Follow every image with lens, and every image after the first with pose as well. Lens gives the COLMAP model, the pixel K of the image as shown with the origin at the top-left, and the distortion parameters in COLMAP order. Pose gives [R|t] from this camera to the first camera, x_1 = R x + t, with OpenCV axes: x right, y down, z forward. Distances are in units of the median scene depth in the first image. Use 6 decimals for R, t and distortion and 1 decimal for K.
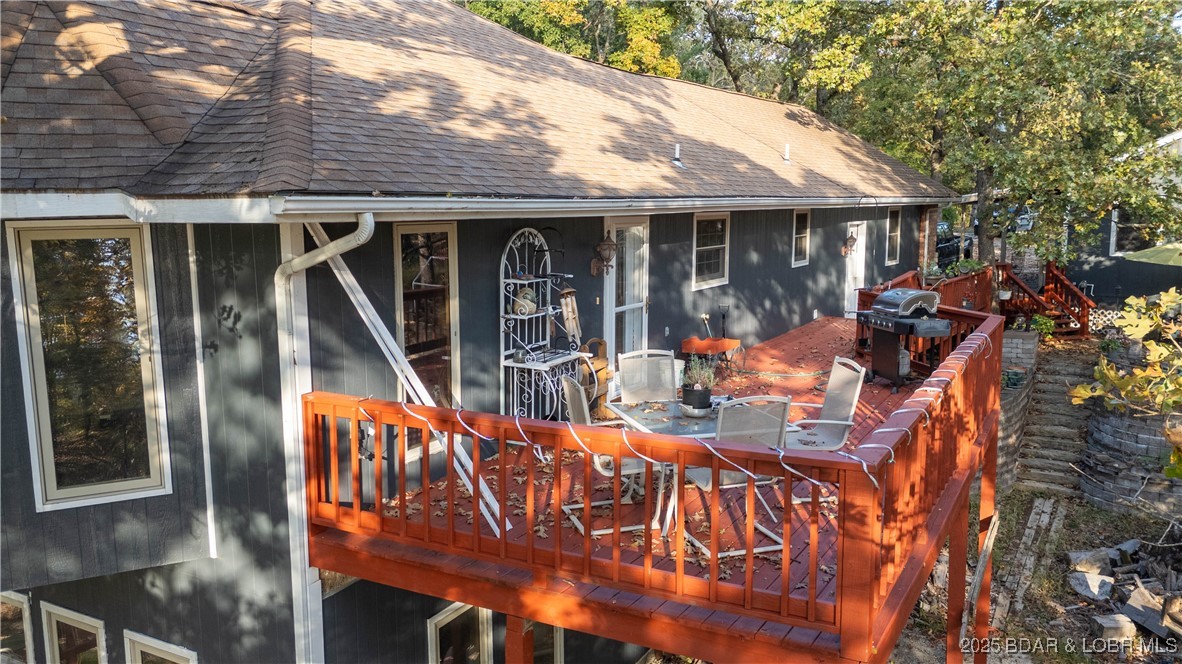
lens RADIAL K [[868.8, 0, 591.0], [0, 868.8, 332.0], [0, 0, 1]] dist [0.076323, -0.053686]
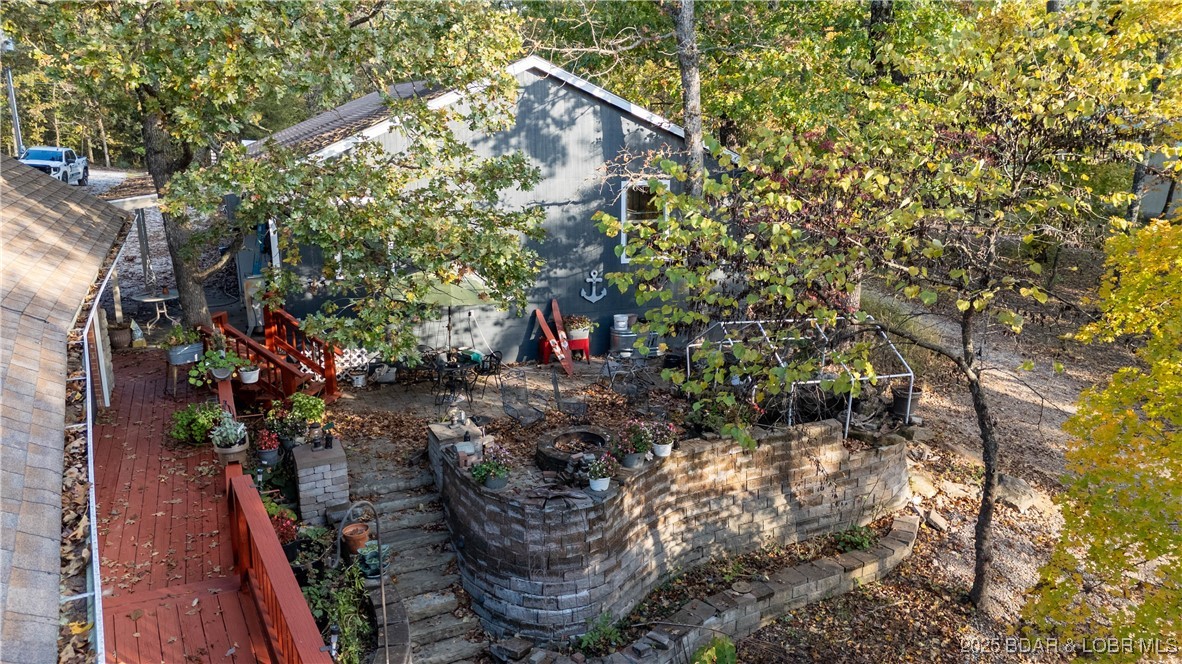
lens RADIAL K [[868.8, 0, 591.0], [0, 868.8, 332.0], [0, 0, 1]] dist [0.076323, -0.053686]
pose [[0.529884, -0.191119, 0.826255, 0.075398], [0.125752, 0.981212, 0.146316, -0.122387], [-0.838695, 0.026373, 0.543962, 0.410039]]
